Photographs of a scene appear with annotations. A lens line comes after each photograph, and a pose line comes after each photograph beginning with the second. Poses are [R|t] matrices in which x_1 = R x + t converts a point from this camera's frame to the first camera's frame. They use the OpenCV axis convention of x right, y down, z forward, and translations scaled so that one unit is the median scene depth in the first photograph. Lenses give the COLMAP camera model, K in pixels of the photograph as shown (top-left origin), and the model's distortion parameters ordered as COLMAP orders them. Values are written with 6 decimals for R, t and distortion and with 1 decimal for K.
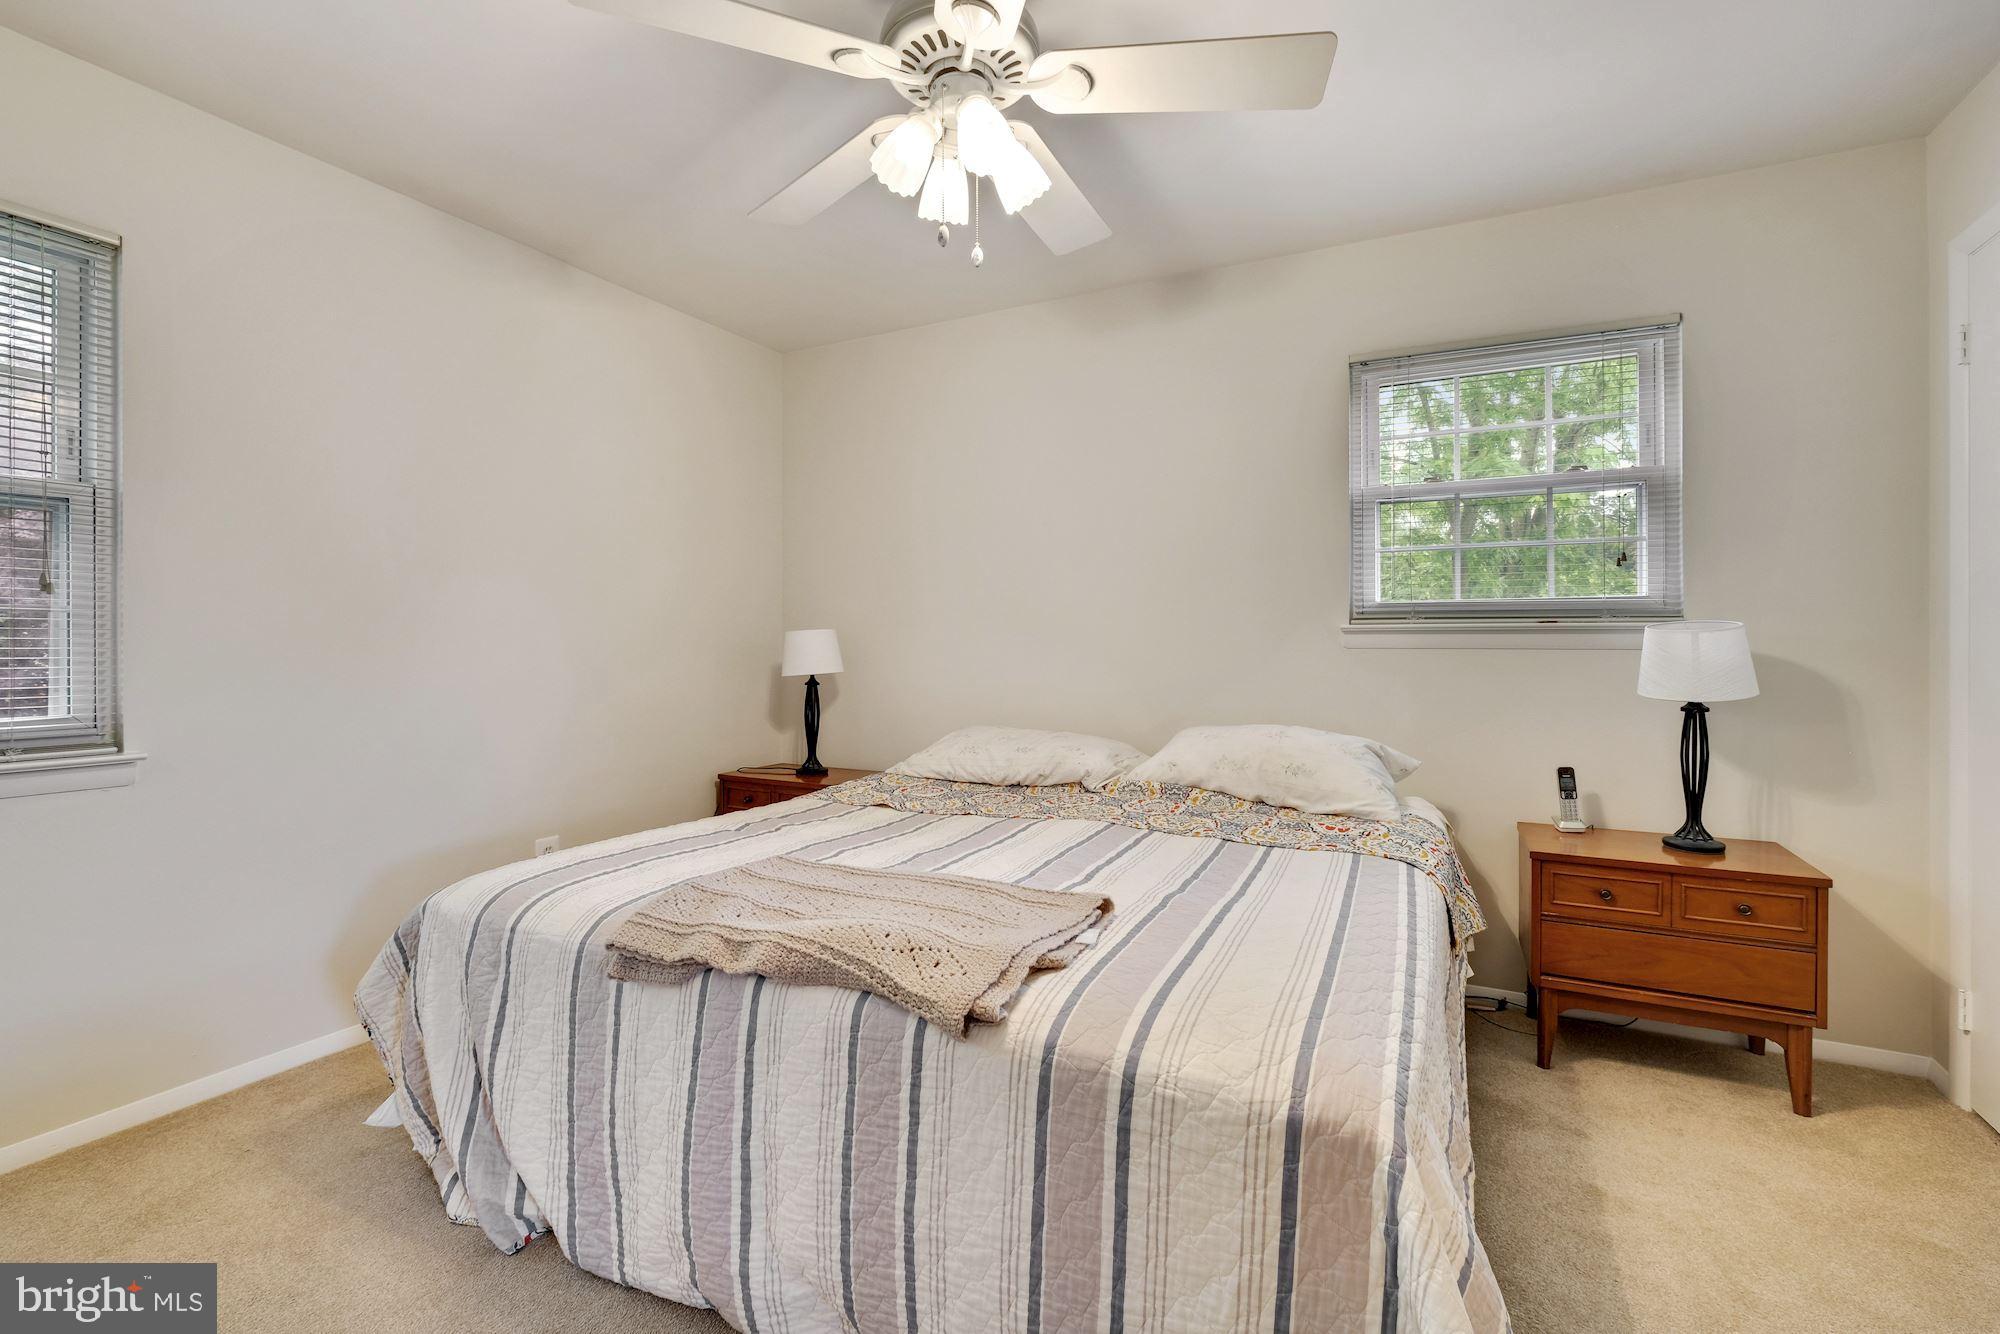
lens RADIAL K [[864.8, 0, 1007.1], [0, 864.8, 668.7], [0, 0, 1]] dist [-0.000866, -0.000039]
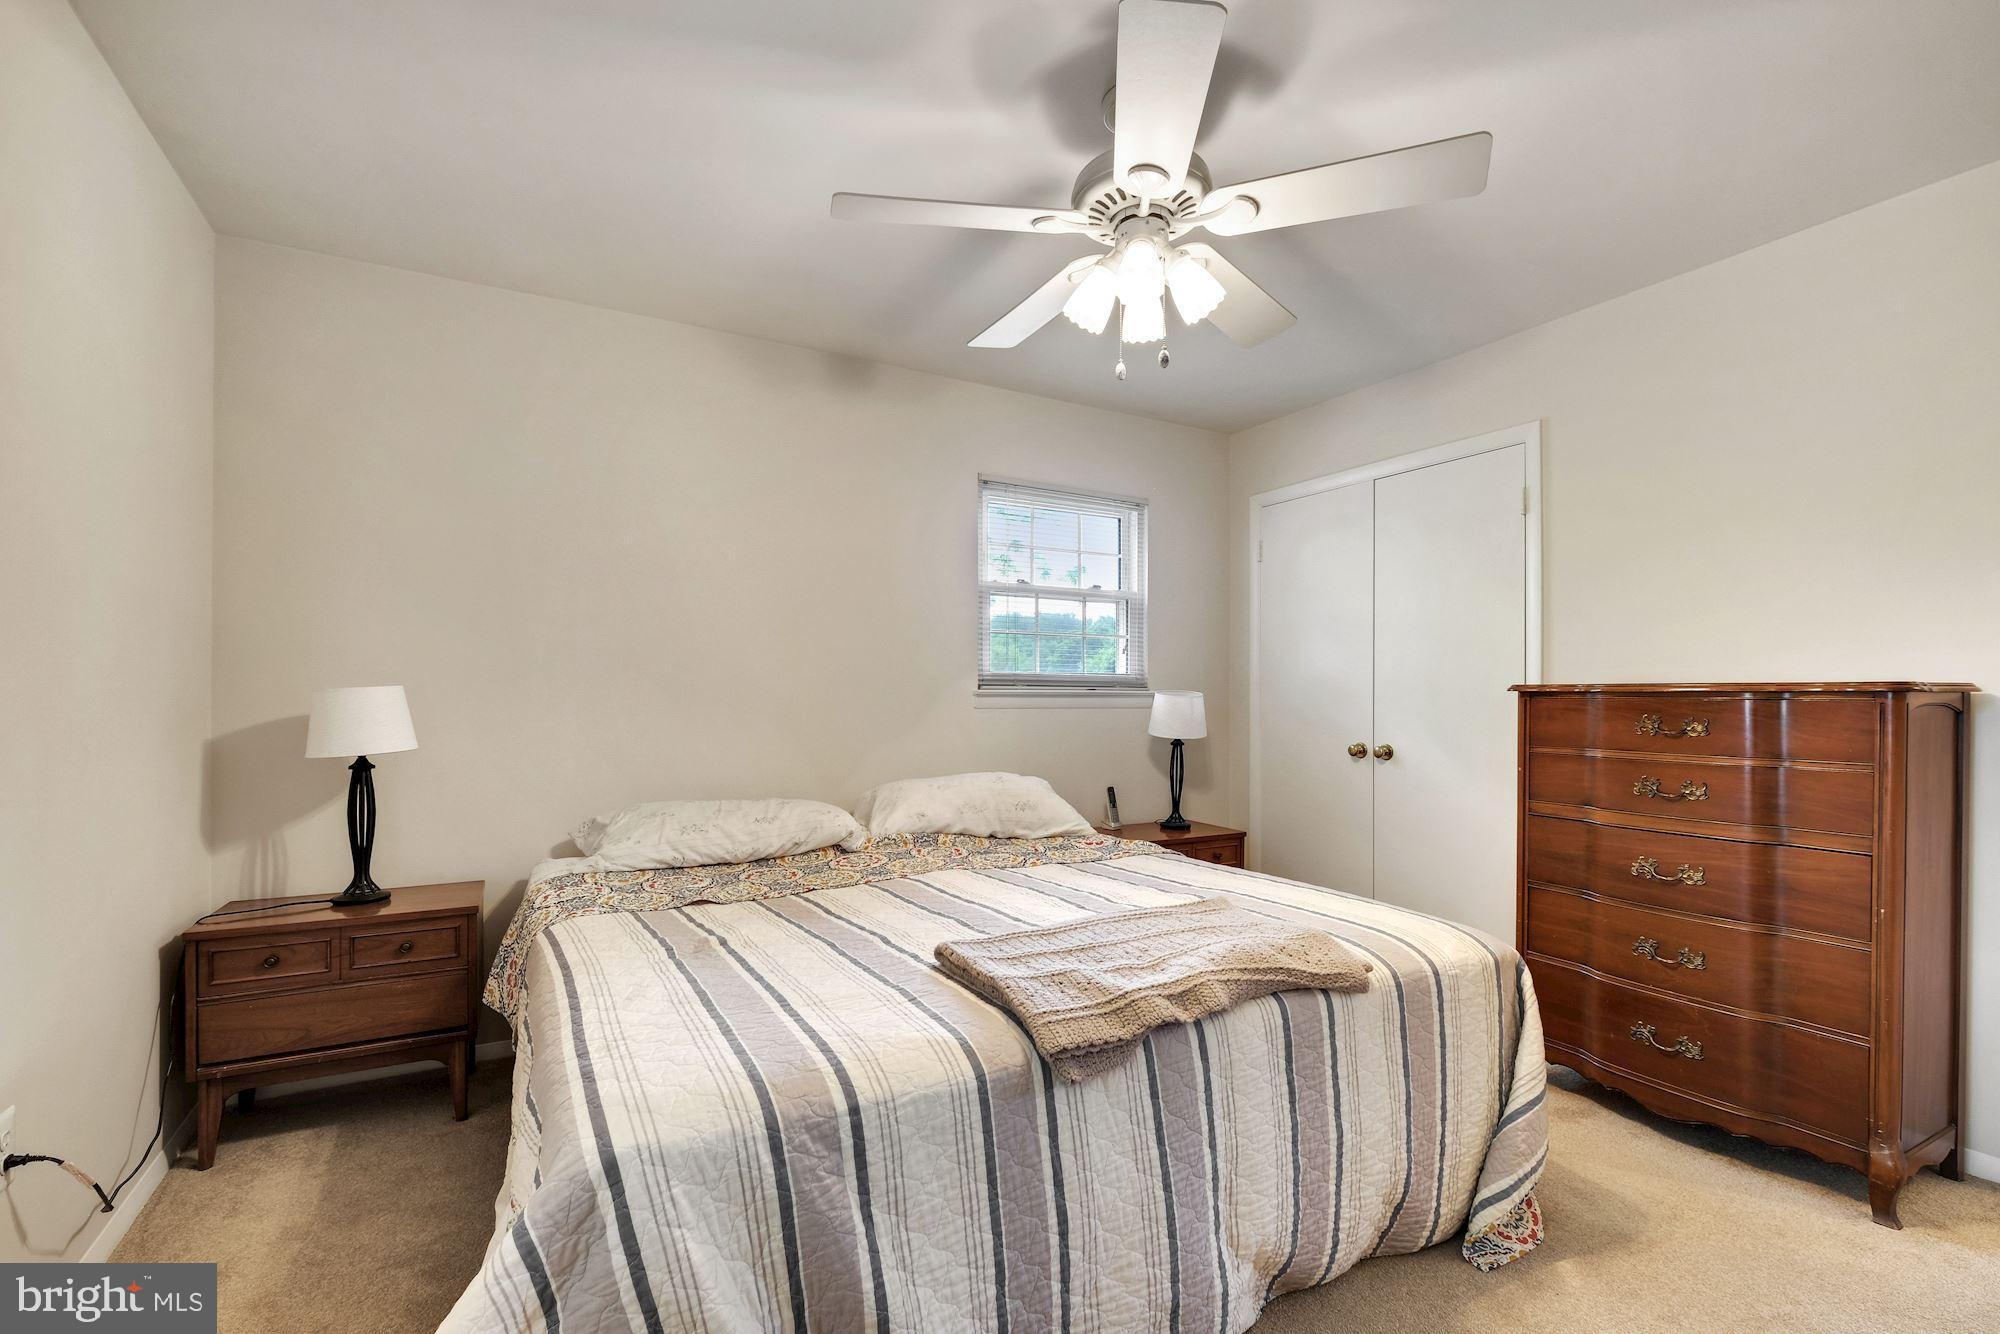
lens RADIAL K [[859.0, 0, 998.7], [0, 859.0, 722.3], [0, 0, 1]] dist [-0.000973, -0.000049]
pose [[0.569217, -0.020191, 0.821939, -0.695817], [0.024890, 0.999663, 0.007320, -0.013665], [-0.821811, 0.016291, 0.569528, 0.315730]]
